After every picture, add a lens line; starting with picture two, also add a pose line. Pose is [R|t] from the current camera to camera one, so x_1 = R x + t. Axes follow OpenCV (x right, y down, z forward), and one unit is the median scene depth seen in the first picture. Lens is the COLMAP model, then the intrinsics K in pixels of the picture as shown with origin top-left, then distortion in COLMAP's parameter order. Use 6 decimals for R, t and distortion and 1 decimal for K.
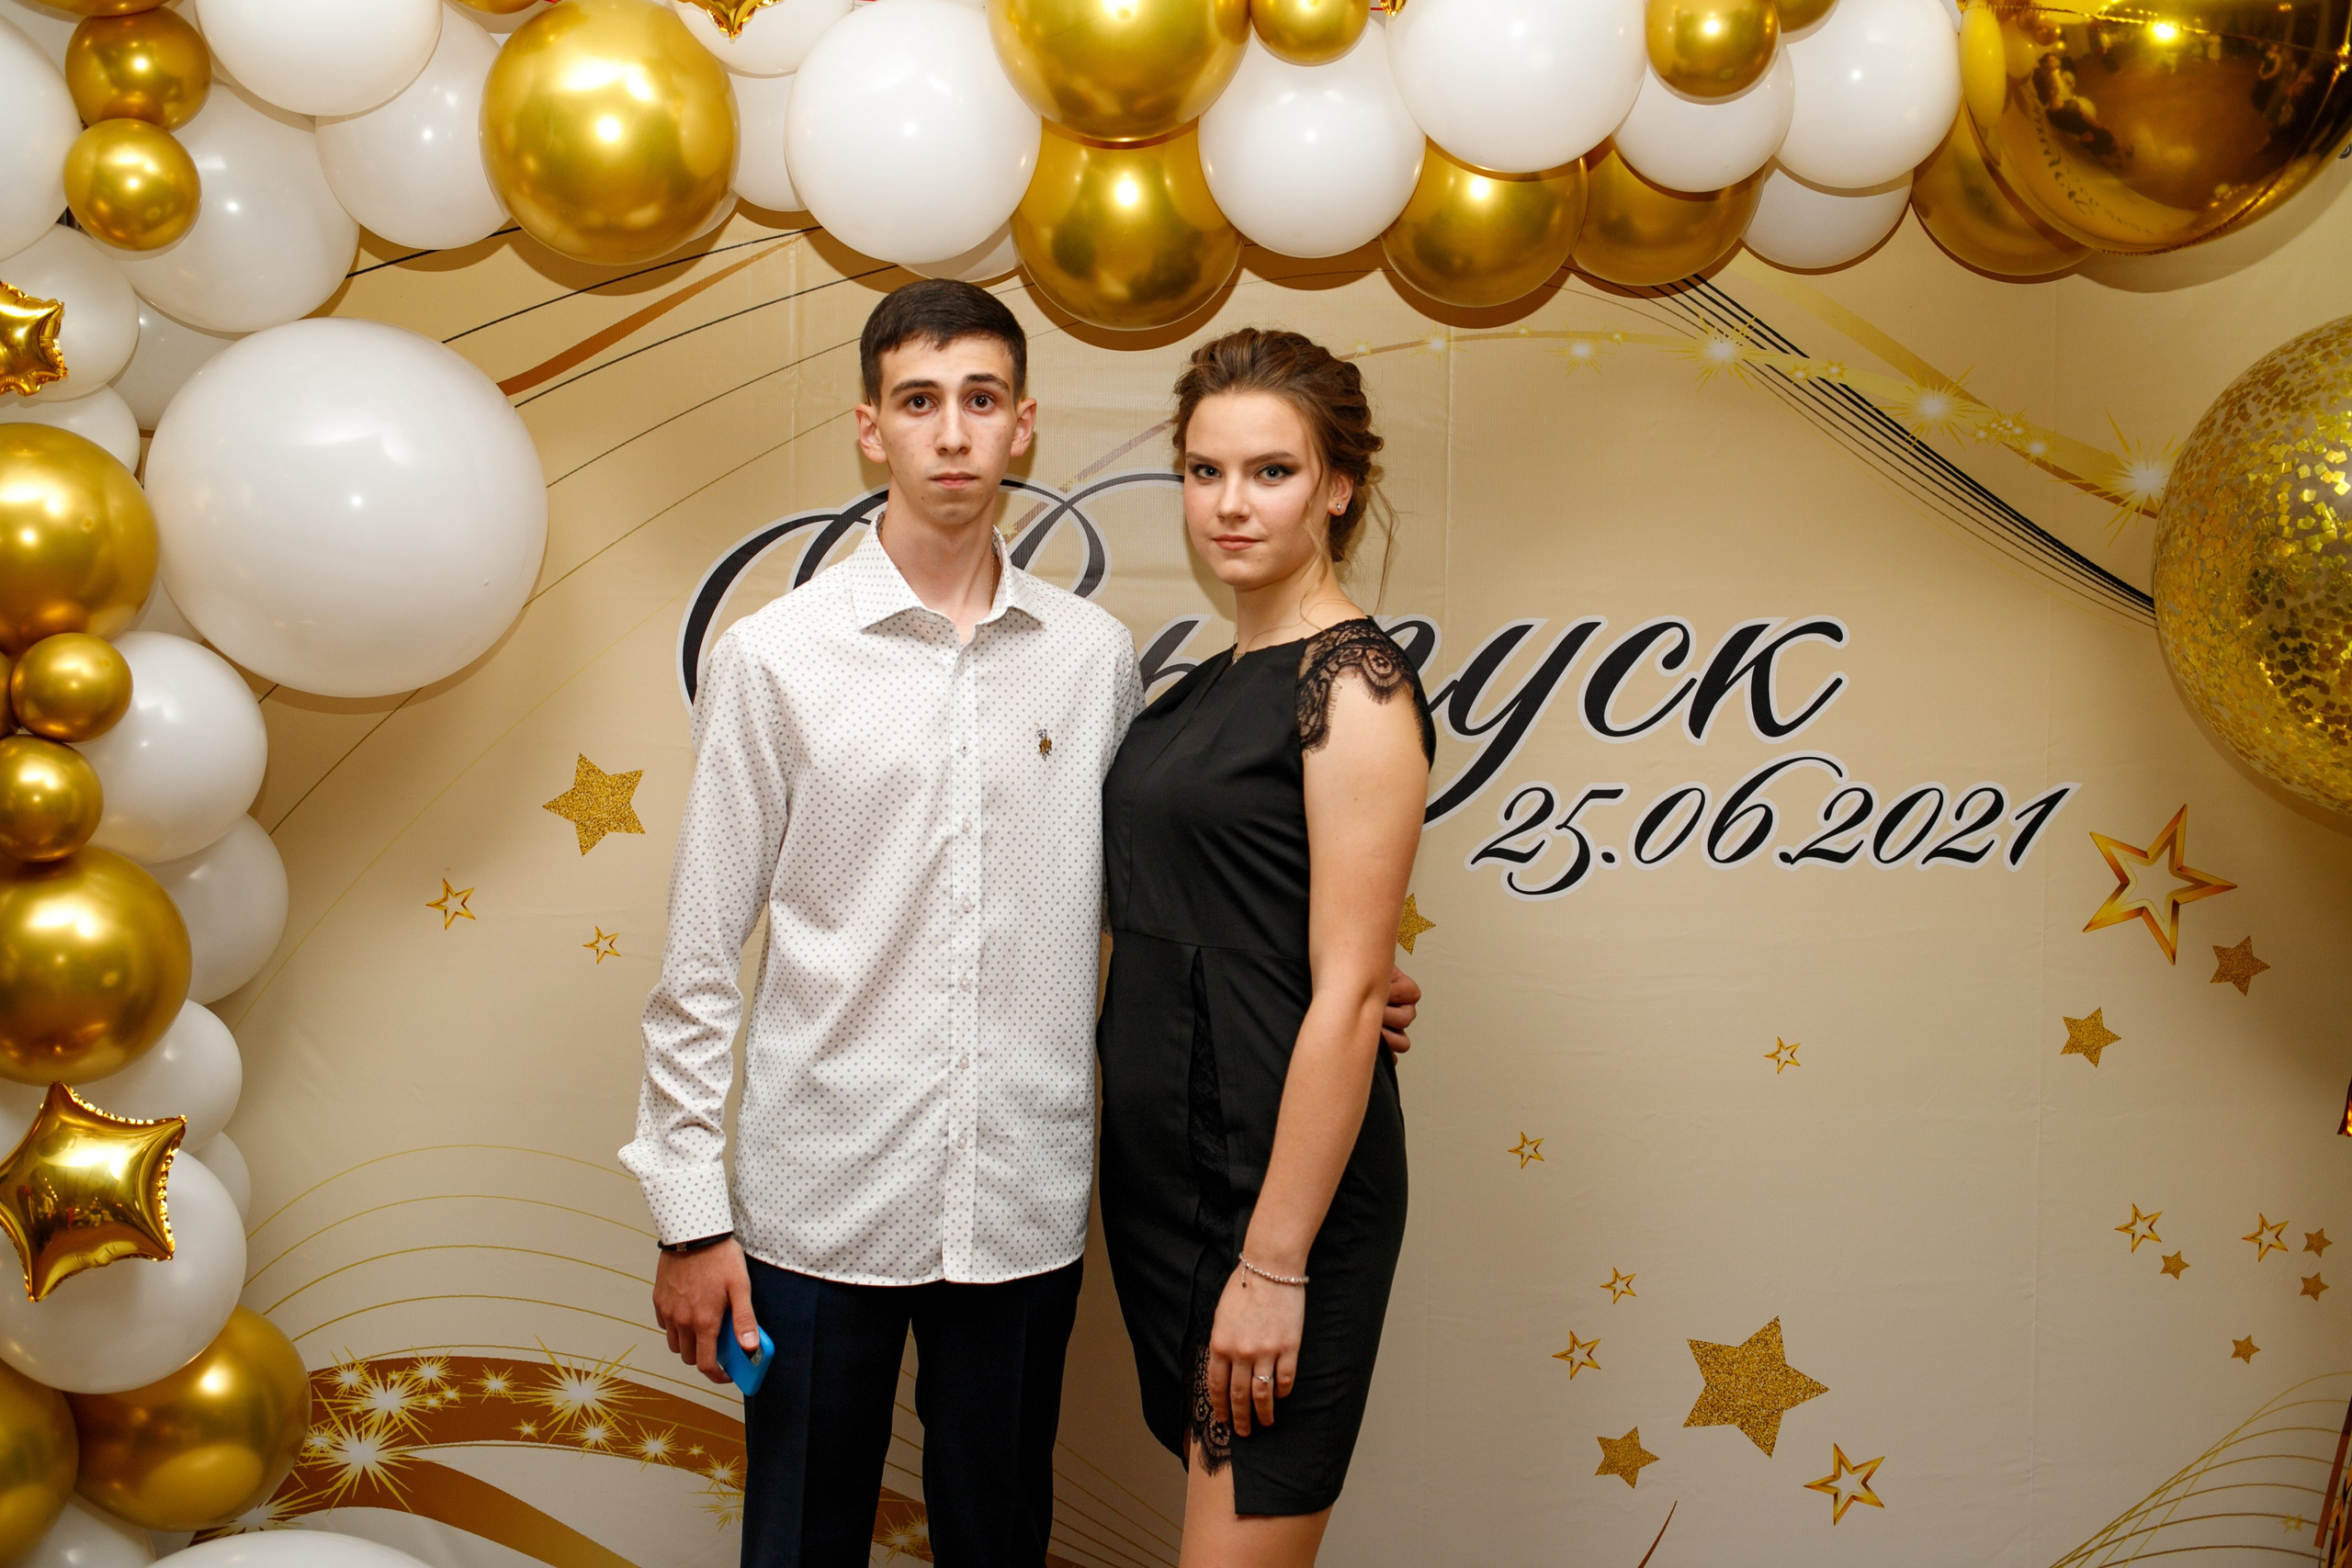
lens RADIAL K [[2321.5, 0, 1175.1], [0, 2321.5, 789.8], [0, 0, 1]] dist [-0.066076, 0.047503]
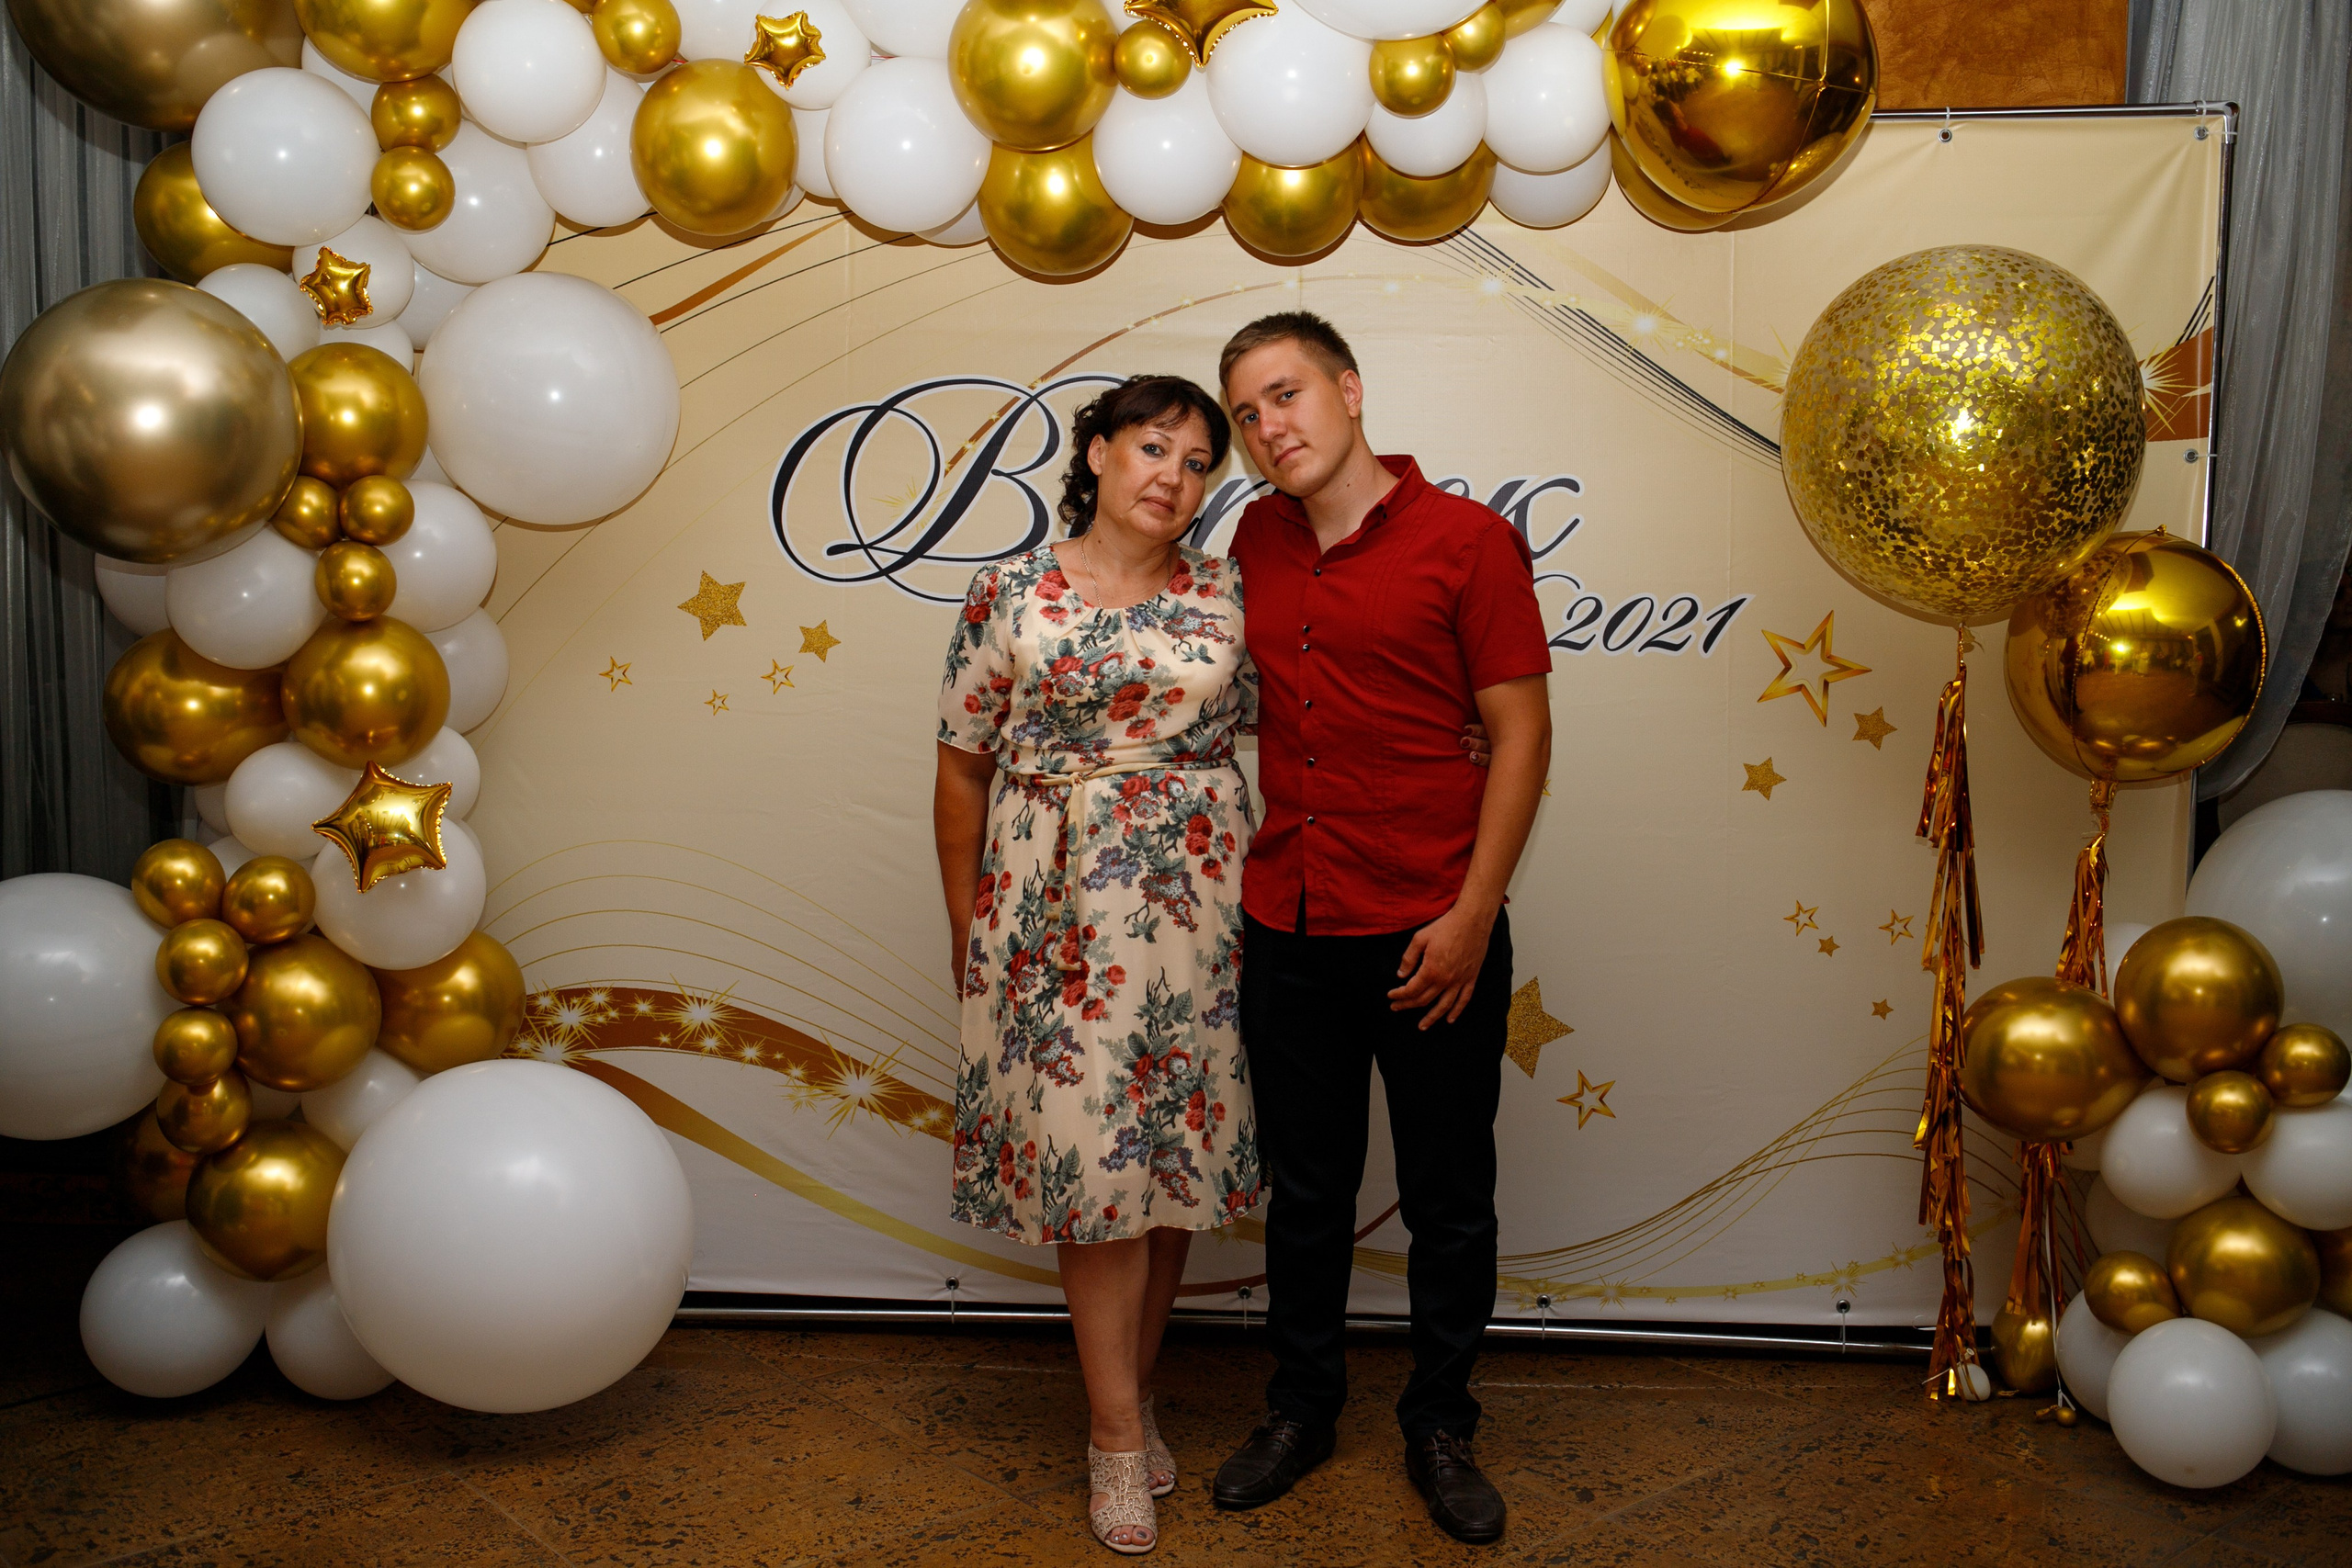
lens RADIAL K [[2317.2, 0, 1163.1], [0, 2317.2, 795.0], [0, 0, 1]] dist [-0.059090, 0.026094]
pose [[0.996106, 0.010117, -0.087583, 0.160143], [-0.008616, 0.999810, 0.017502, 0.097150], [0.087743, -0.016679, 0.996004, -0.426770]]
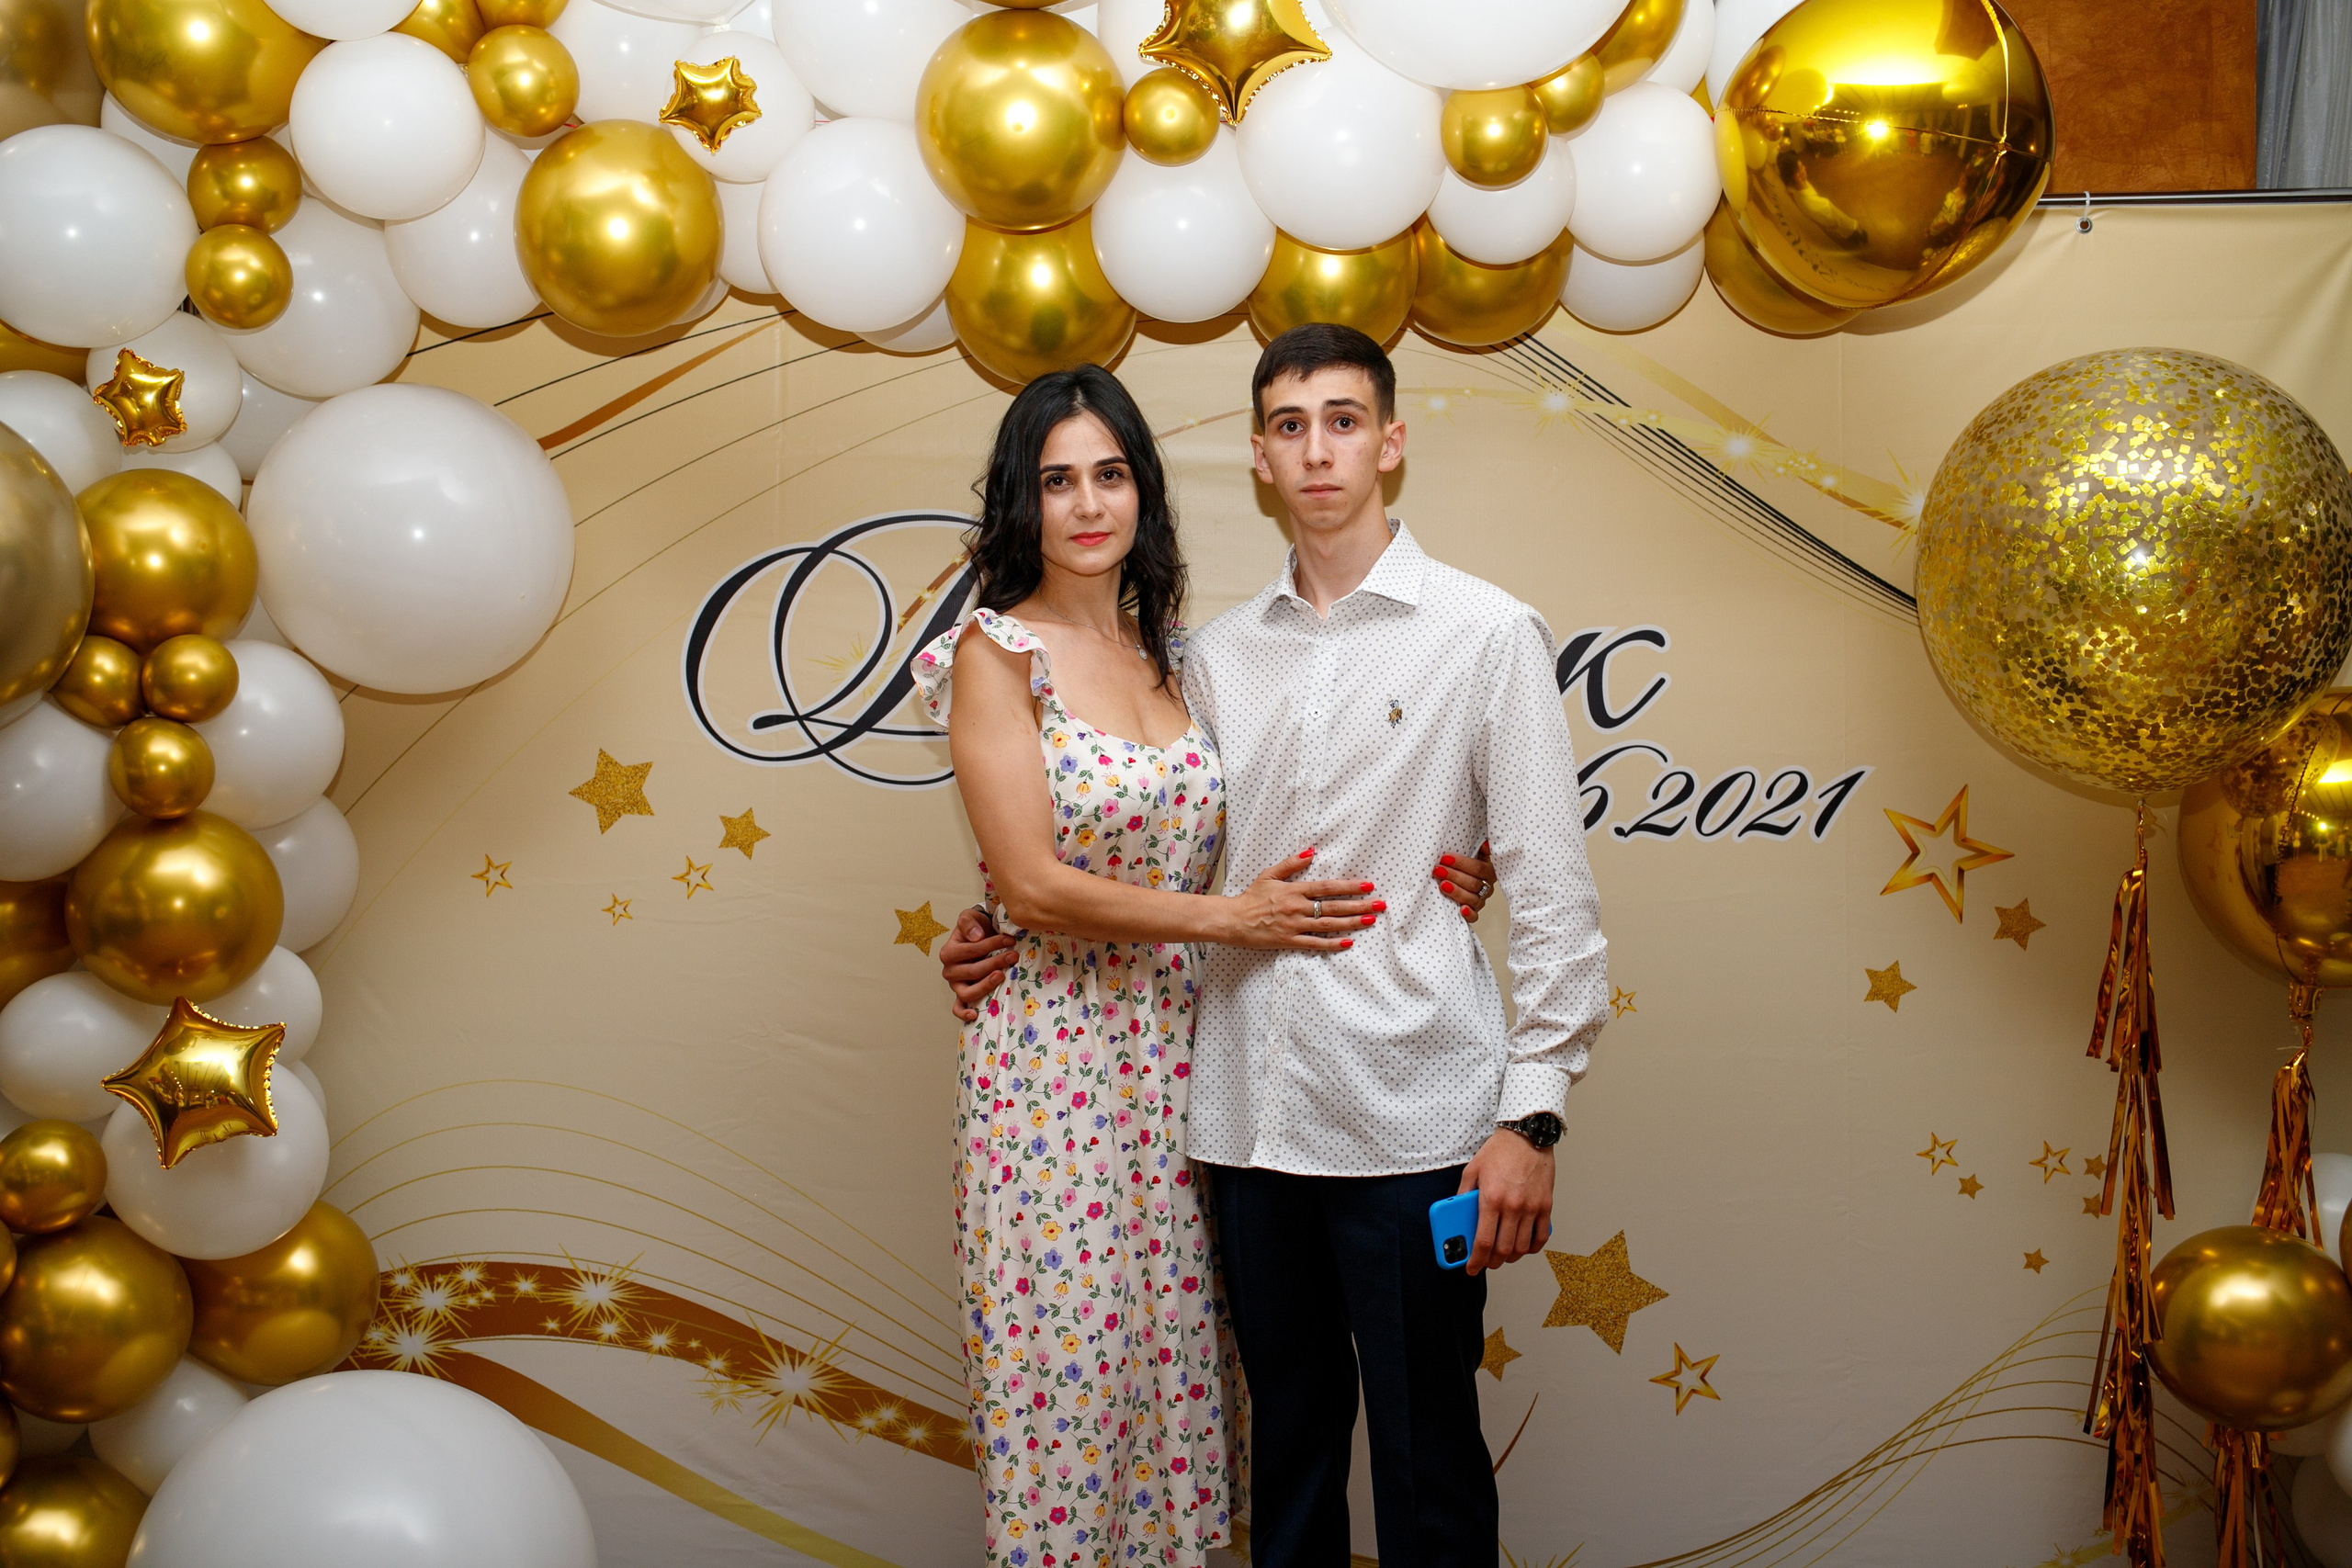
lens RADIAL K [[2312.5, 0, 1167.1], [0, 2312.5, 787.4], [0, 0, 1]] dist [-0.062018, 0.038687]
pose [[0.999406, -0.005598, -0.034019, 0.074889], [0.003892, 0.998742, -0.050002, 0.064512], [0.034256, 0.049840, 0.998170, -0.175233]]
